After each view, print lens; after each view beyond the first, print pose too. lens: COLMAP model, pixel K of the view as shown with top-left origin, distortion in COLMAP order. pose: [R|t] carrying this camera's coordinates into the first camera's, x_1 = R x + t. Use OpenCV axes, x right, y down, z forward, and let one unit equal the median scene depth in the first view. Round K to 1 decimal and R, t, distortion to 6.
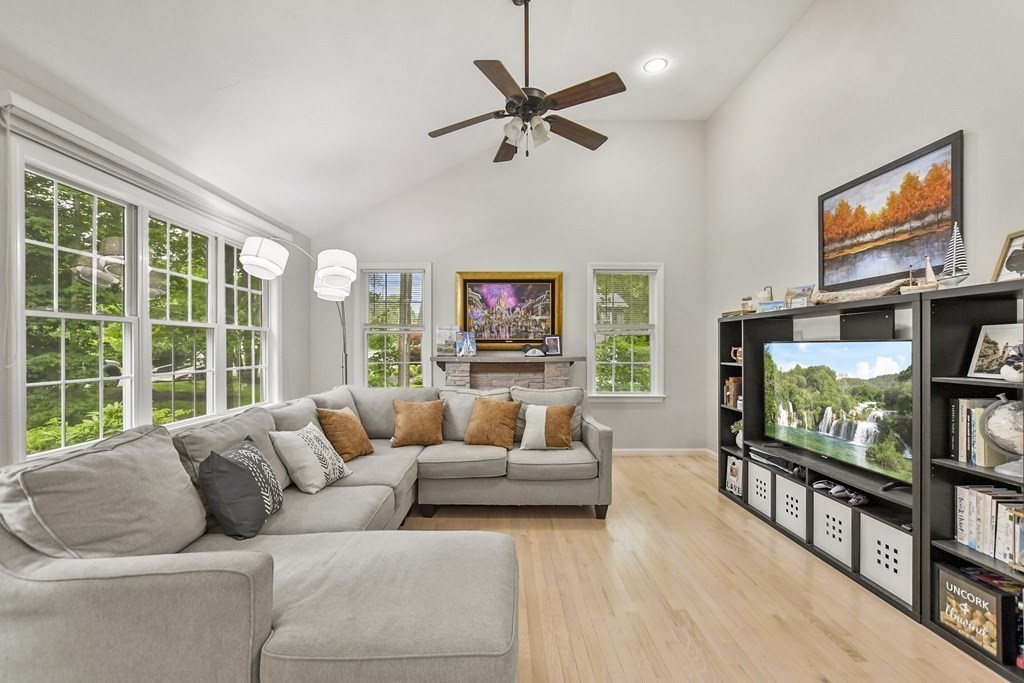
lens RADIAL K [[450.2, 0, 505.8], [0, 450.2, 348.3], [0, 0, 1]] dist [-0.015069, 0.005267]
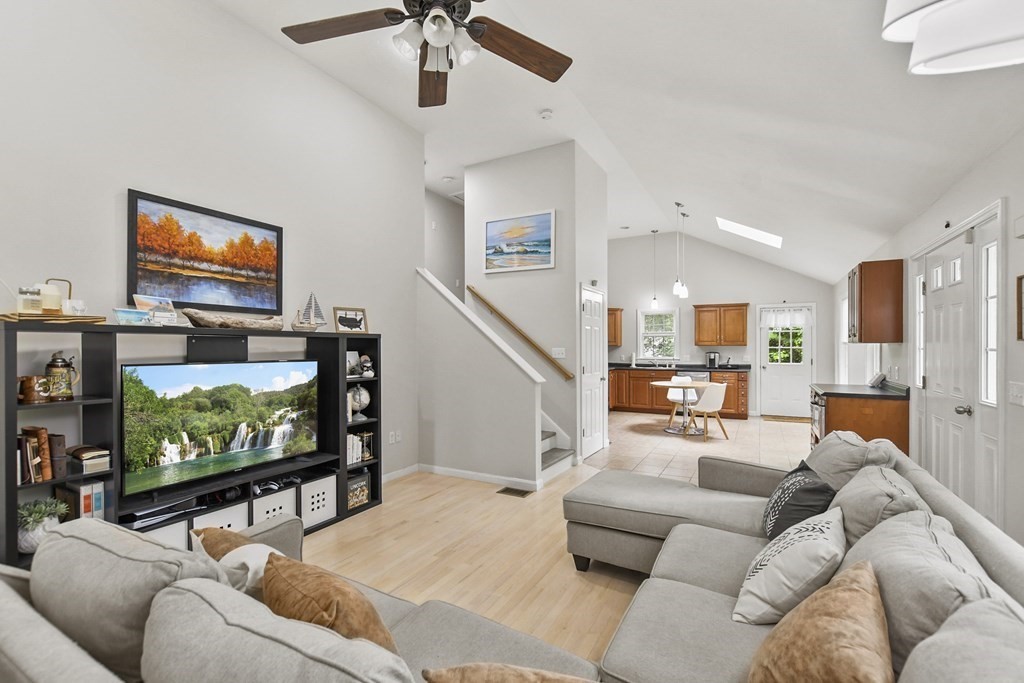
lens RADIAL K [[450.2, 0, 510.8], [0, 450.2, 346.5], [0, 0, 1]] dist [-0.015069, 0.005267]
pose [[-0.870137, 0.002524, 0.492804, -0.341649], [0.004200, 0.999989, 0.002294, -0.047222], [-0.492793, 0.004066, -0.870137, 1.433161]]
